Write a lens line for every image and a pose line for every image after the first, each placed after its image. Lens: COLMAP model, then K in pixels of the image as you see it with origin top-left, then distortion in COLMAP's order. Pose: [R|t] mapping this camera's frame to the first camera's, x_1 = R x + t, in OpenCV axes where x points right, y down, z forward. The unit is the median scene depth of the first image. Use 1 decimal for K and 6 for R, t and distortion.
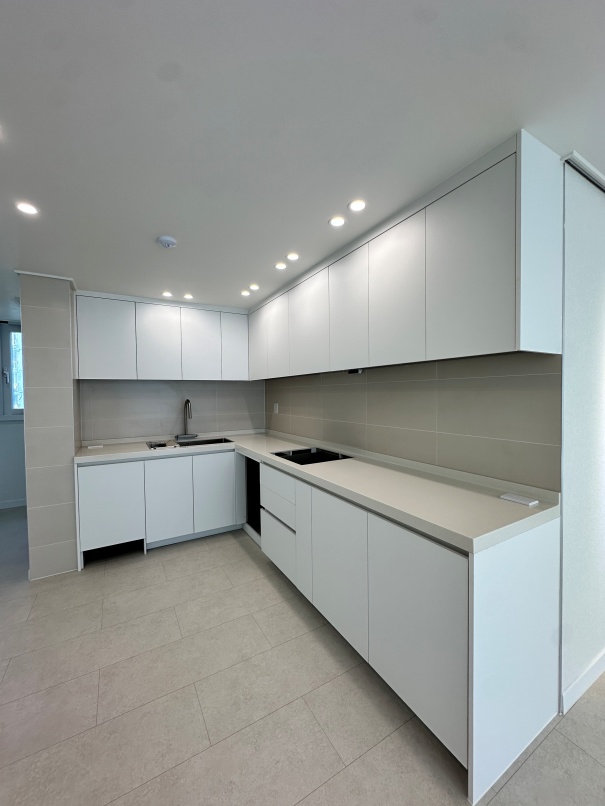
lens RADIAL K [[321.0, 0, 303.4], [0, 321.0, 403.5], [0, 0, 1]] dist [-0.001344, -0.000125]
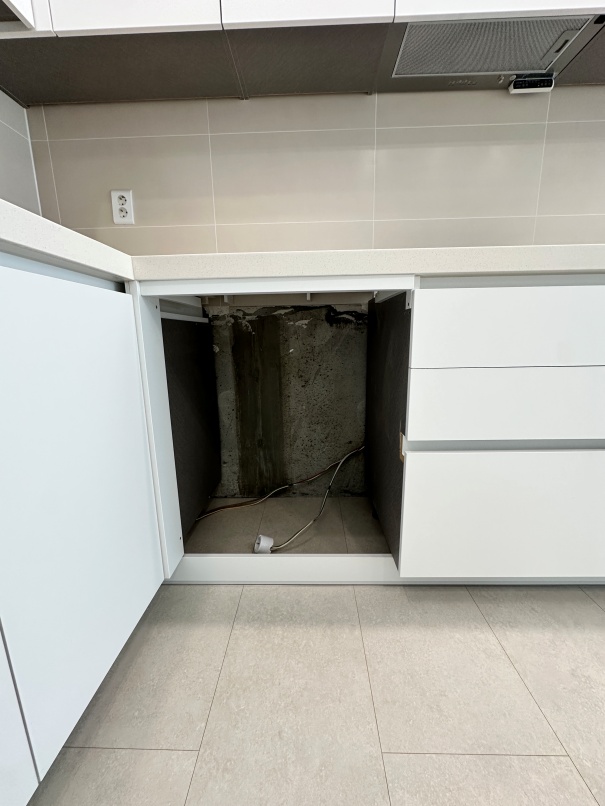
lens RADIAL K [[321.0, 0, 303.7], [0, 321.0, 402.6], [0, 0, 1]] dist [-0.001344, -0.000125]
pose [[0.520827, -0.171563, 0.836245, -0.376439], [0.037103, 0.983220, 0.178608, 0.202875], [-0.852856, -0.061997, 0.518453, 0.833313]]
